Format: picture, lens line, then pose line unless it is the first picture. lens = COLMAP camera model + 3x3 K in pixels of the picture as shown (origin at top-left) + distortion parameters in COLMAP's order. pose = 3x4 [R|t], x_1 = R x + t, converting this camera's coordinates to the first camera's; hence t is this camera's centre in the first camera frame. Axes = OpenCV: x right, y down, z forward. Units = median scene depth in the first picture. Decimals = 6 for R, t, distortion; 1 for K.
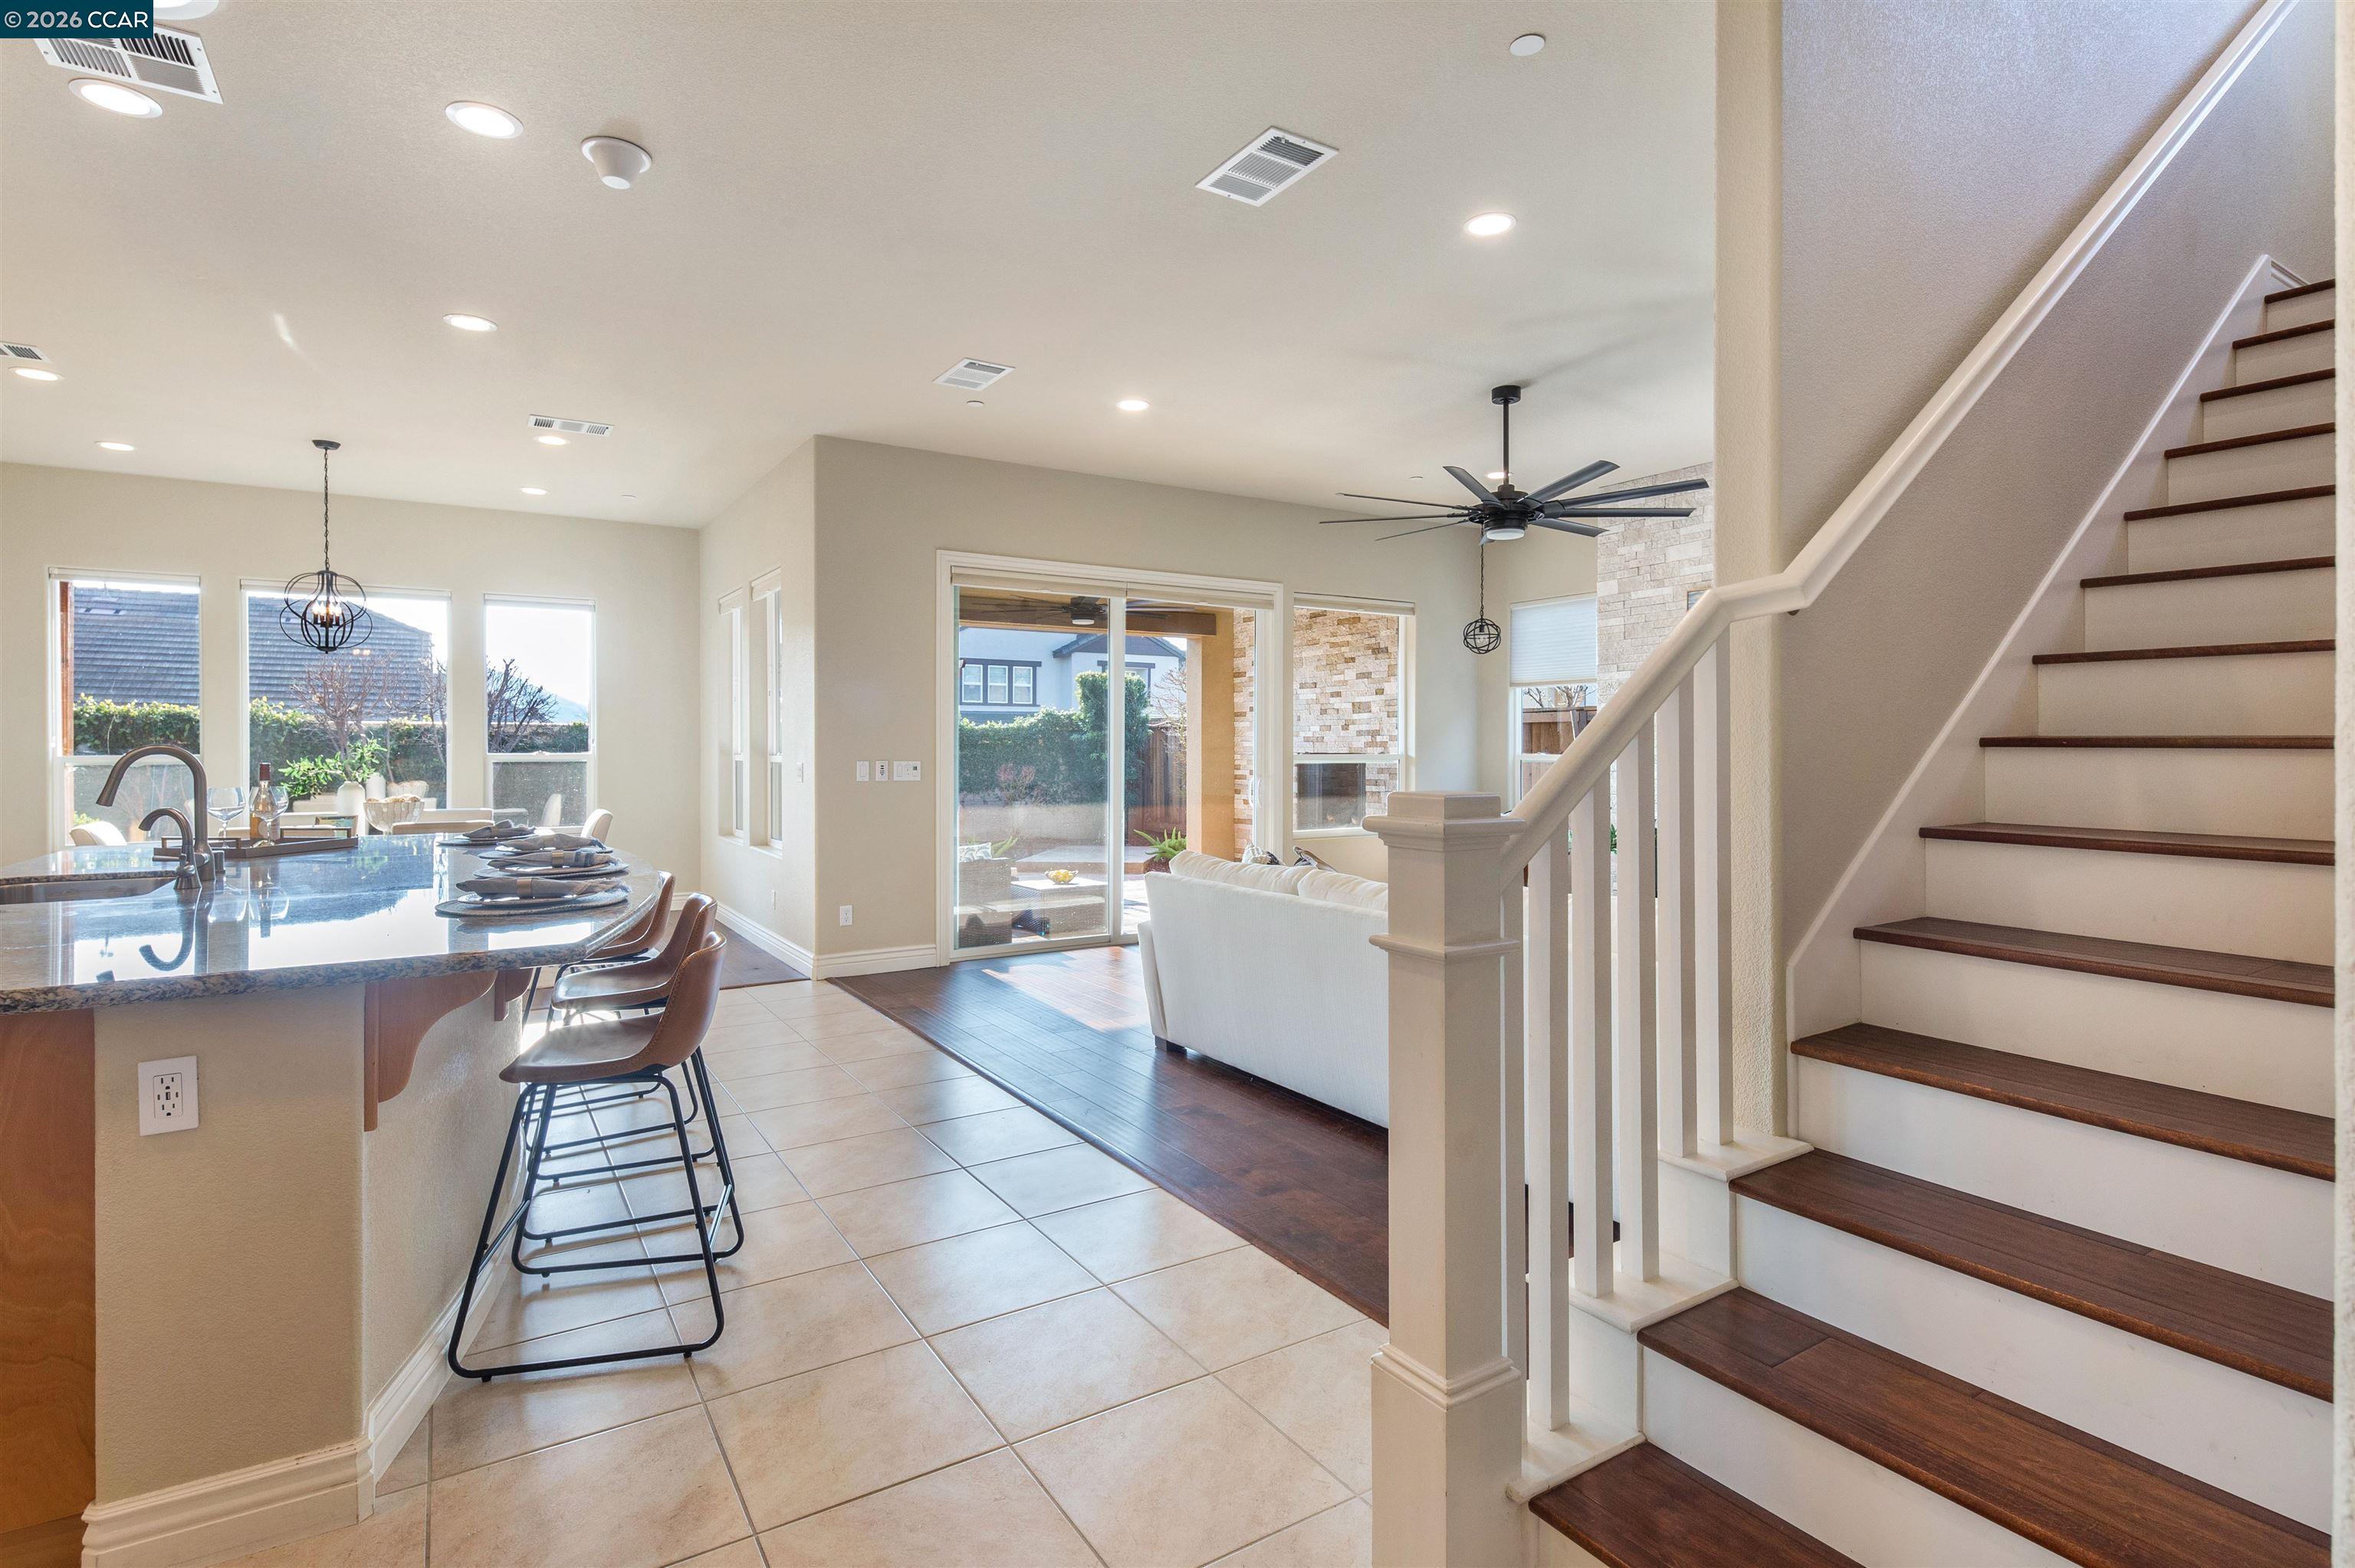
lens RADIAL K [[1158.2, 0, 1171.2], [0, 1158.2, 752.6], [0, 0, 1]] dist [0.019775, -0.006508]
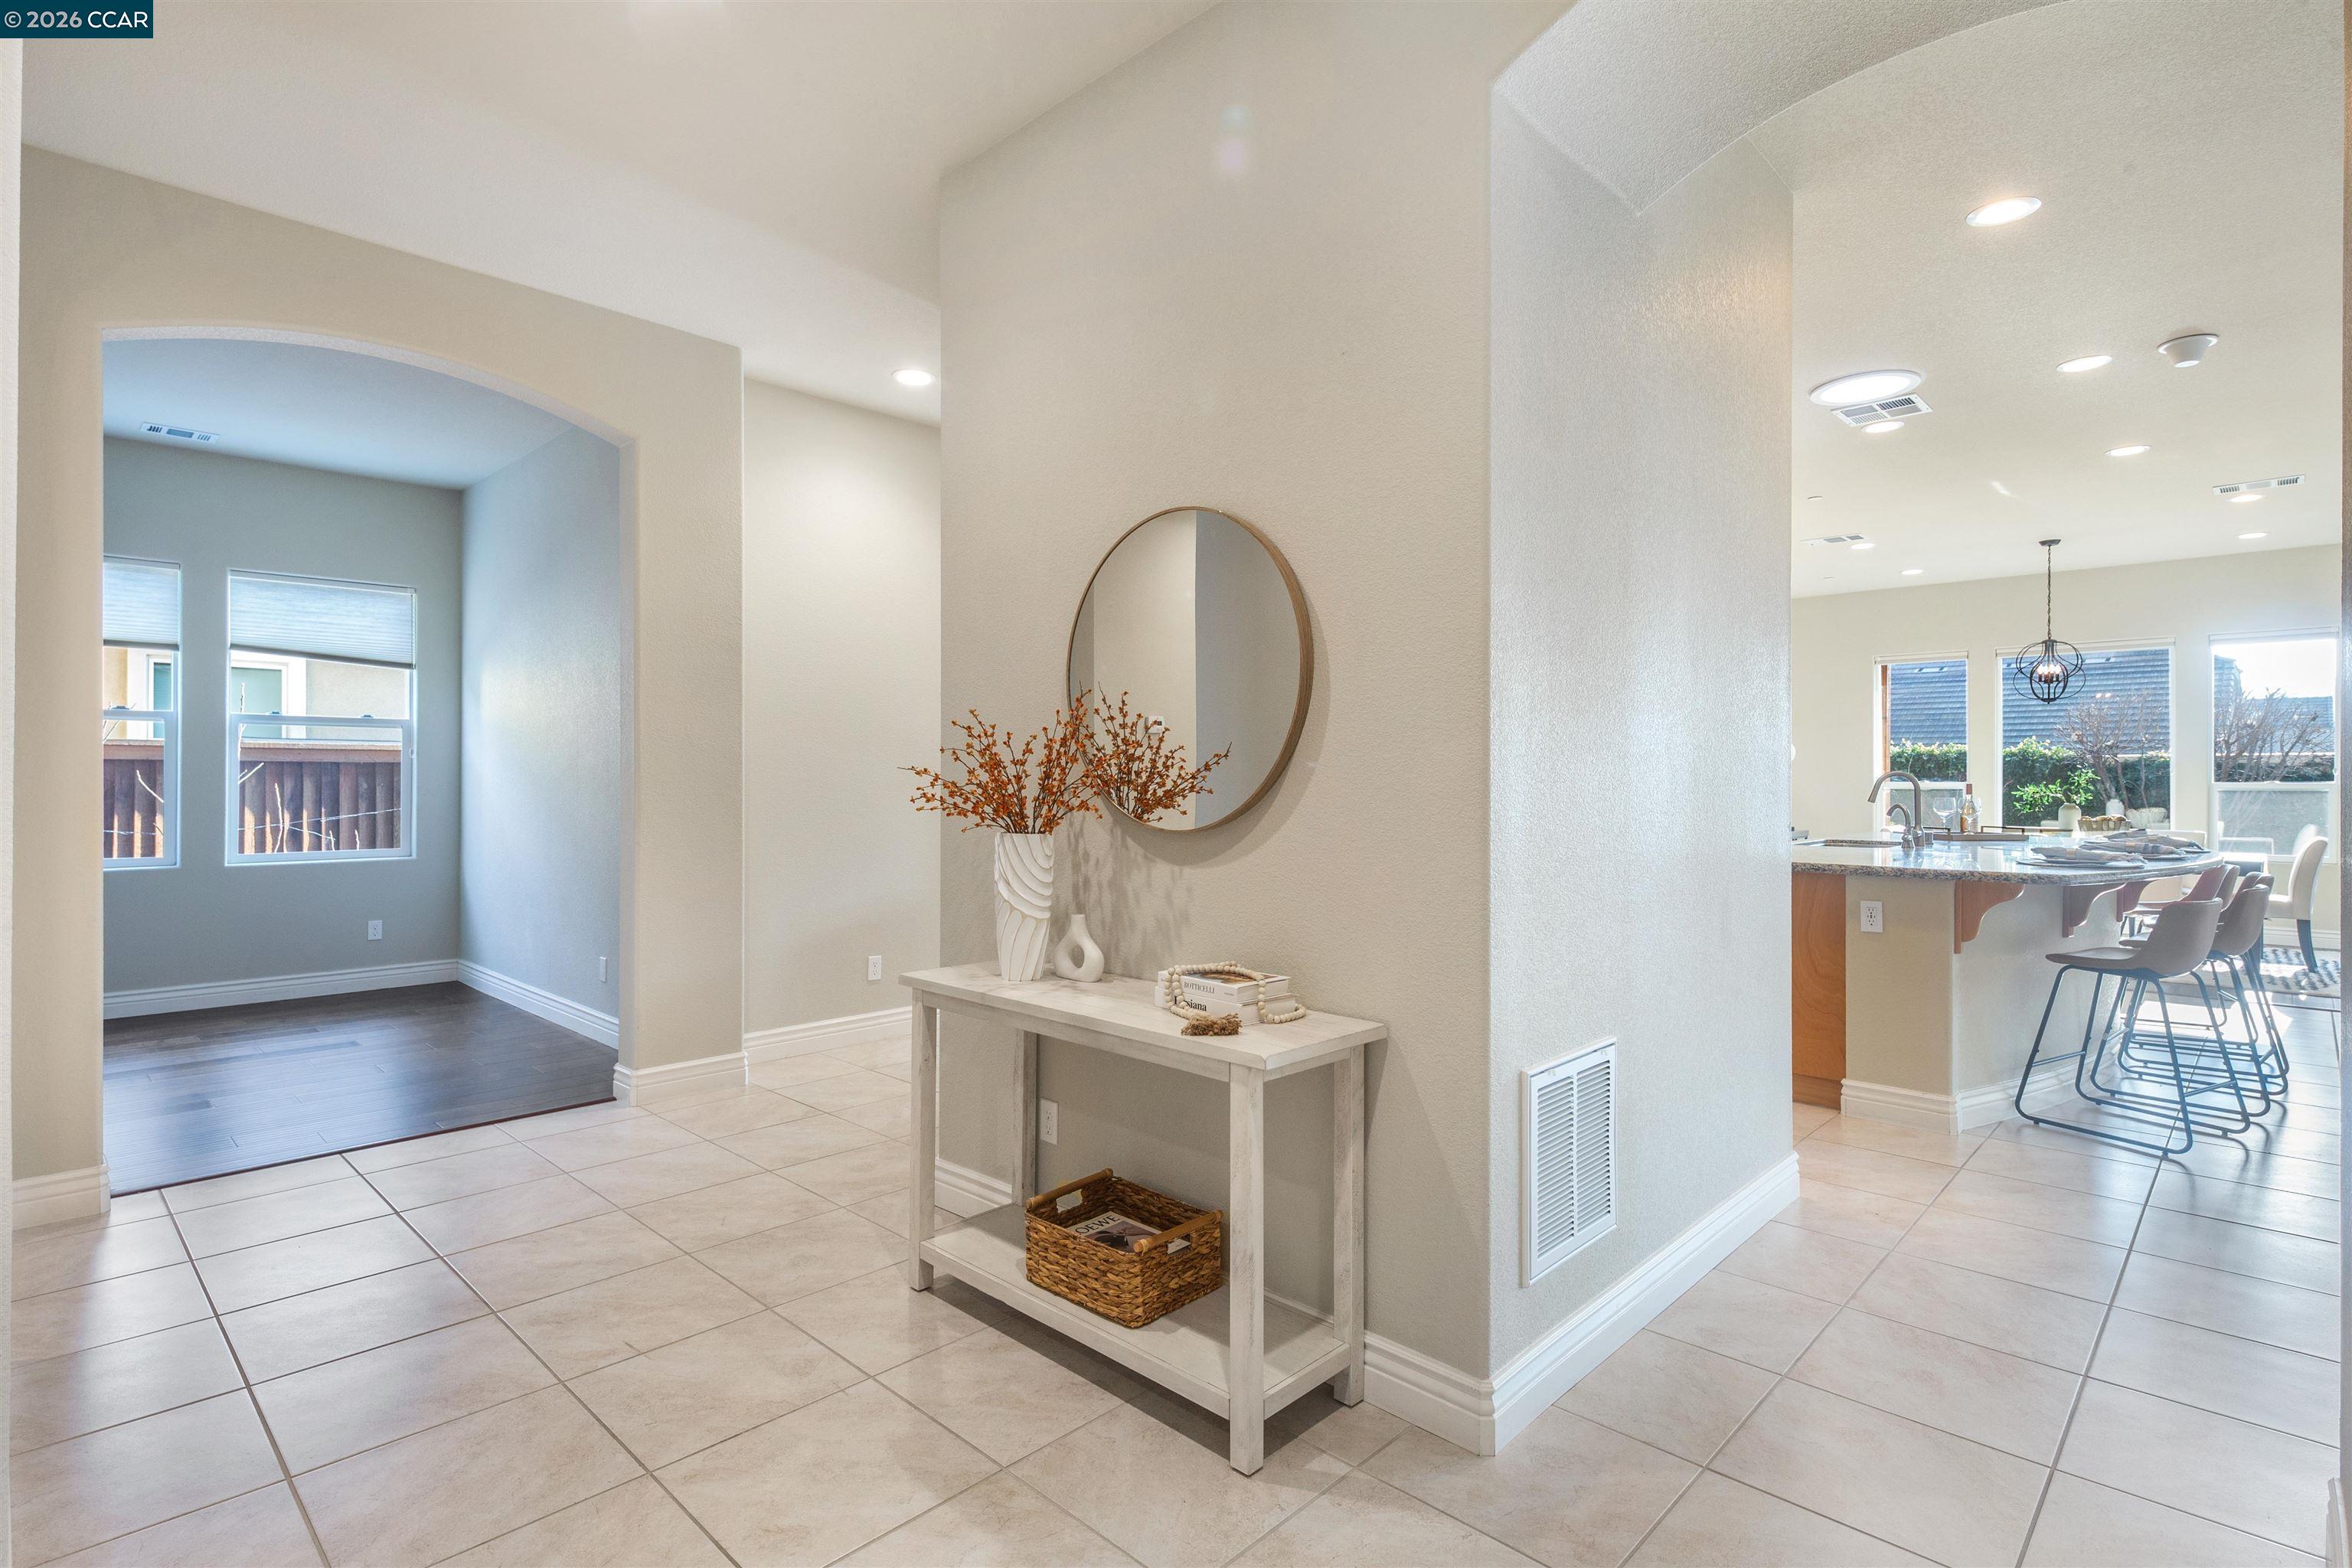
lens RADIAL K [[1156.9, 0, 1182.9], [0, 1156.9, 777.5], [0, 0, 1]] dist [0.019775, -0.006508]
pose [[0.250587, -0.000893, -0.968094, 0.233126], [-0.007464, 0.999968, -0.002855, 0.006540], [0.968065, 0.007941, 0.250572, -0.203746]]
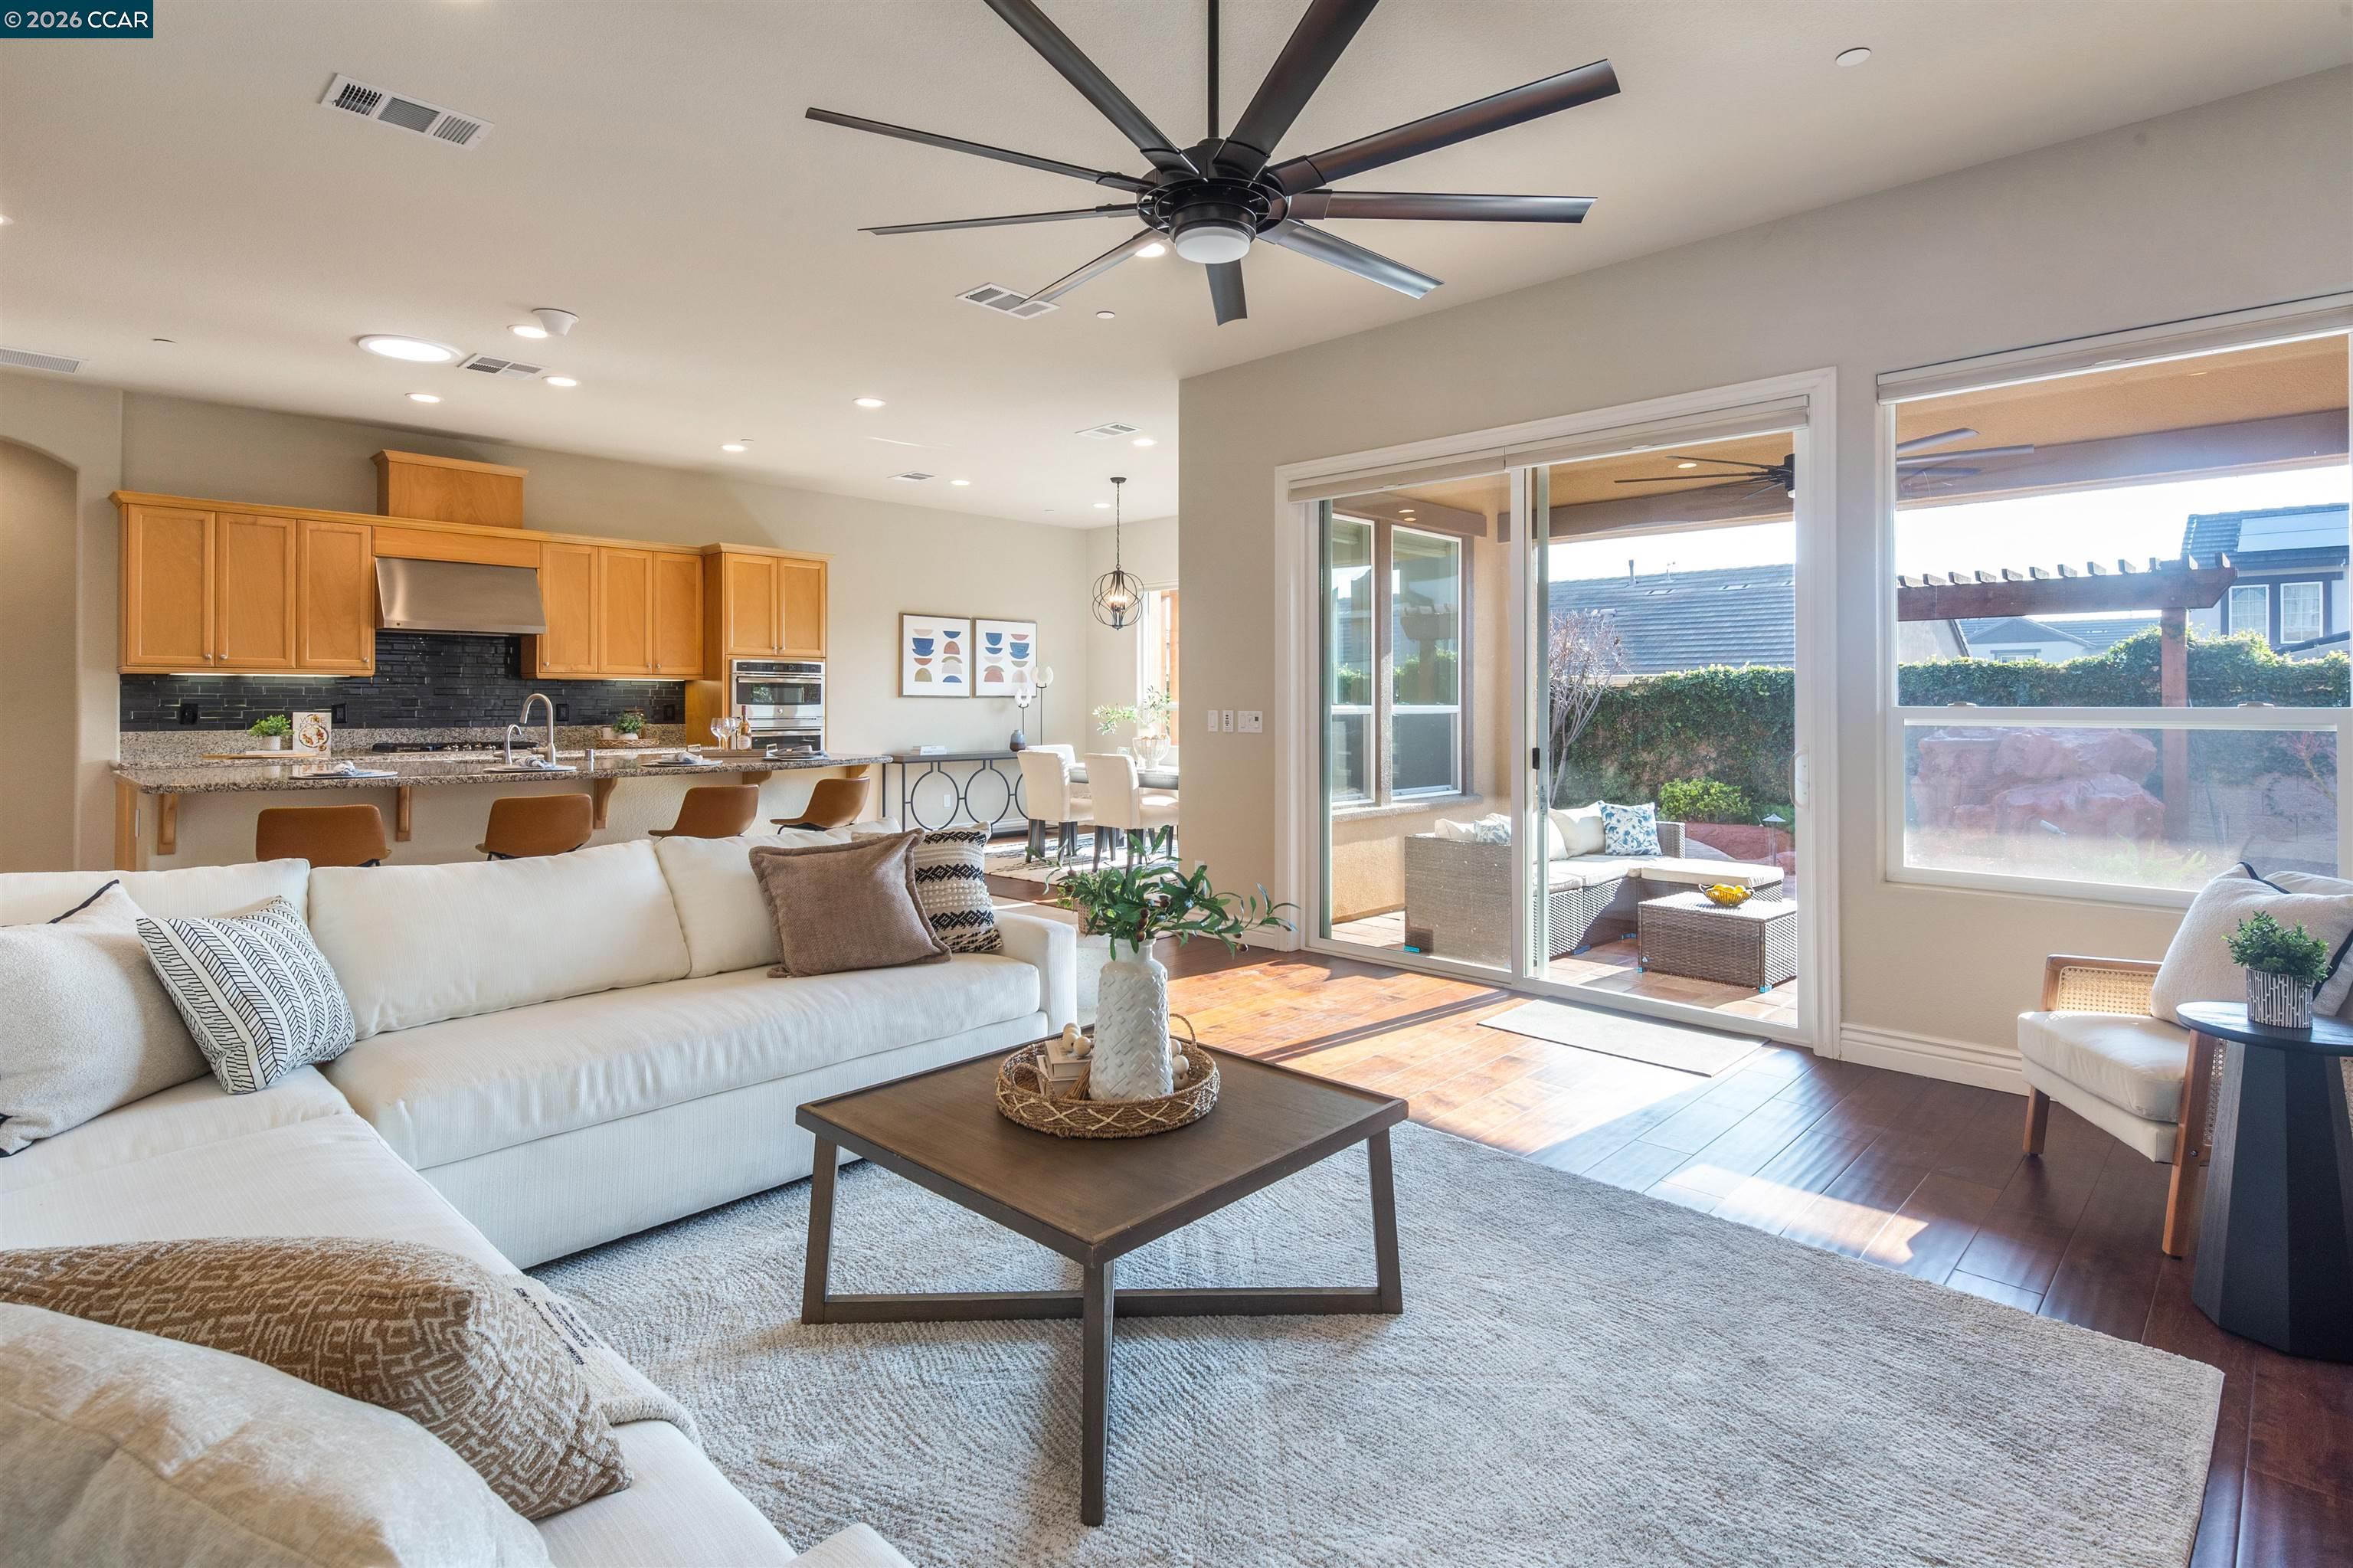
lens RADIAL K [[1157.4, 0, 1161.4], [0, 1157.4, 700.5], [0, 0, 1]] dist [0.019775, -0.006508]
pose [[0.231449, -0.000945, -0.972847, 0.506906], [-0.004440, 0.999988, -0.002028, 0.001439], [0.972837, 0.004789, 0.231442, 0.585836]]
